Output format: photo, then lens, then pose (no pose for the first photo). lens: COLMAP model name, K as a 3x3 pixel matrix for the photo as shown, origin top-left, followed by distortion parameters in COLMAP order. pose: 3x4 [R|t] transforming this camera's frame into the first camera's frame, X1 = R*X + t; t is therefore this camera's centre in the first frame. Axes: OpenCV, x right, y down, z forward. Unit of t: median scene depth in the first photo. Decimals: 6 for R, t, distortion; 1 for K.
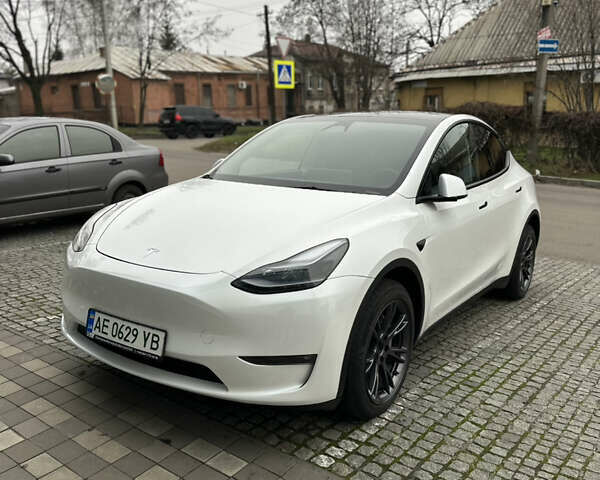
lens RADIAL K [[555.0, 0, 302.3], [0, 555.0, 240.3], [0, 0, 1]] dist [0.086631, -0.150352]
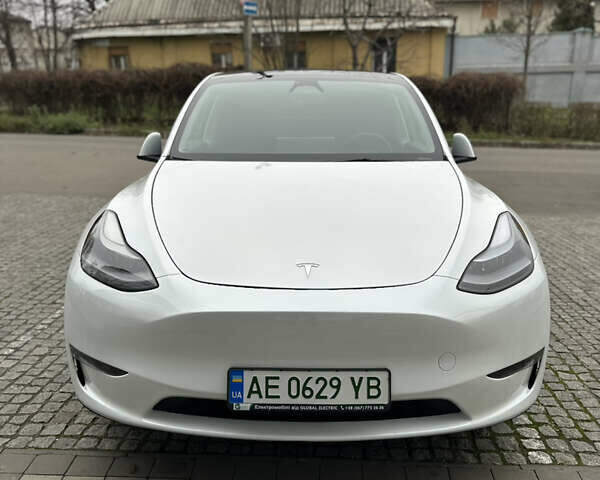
lens RADIAL K [[555.0, 0, 302.3], [0, 555.0, 240.3], [0, 0, 1]] dist [0.086631, -0.150352]
pose [[0.837806, -0.162529, 0.521216, -0.639008], [0.128787, 0.986554, 0.100621, -0.086868], [-0.530561, -0.017175, 0.847473, 0.399298]]
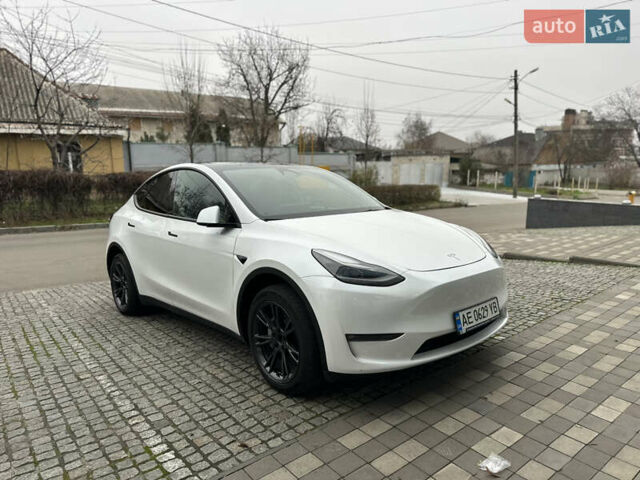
lens RADIAL K [[443.5, 0, 320.0], [0, 443.5, 240.0], [0, 0, 1]] dist [0.067220, -0.092283]
pose [[0.263410, -0.156087, 0.951973, -1.383953], [0.227559, 0.969029, 0.095918, -0.197152], [-0.937460, 0.191364, 0.290771, 0.976486]]
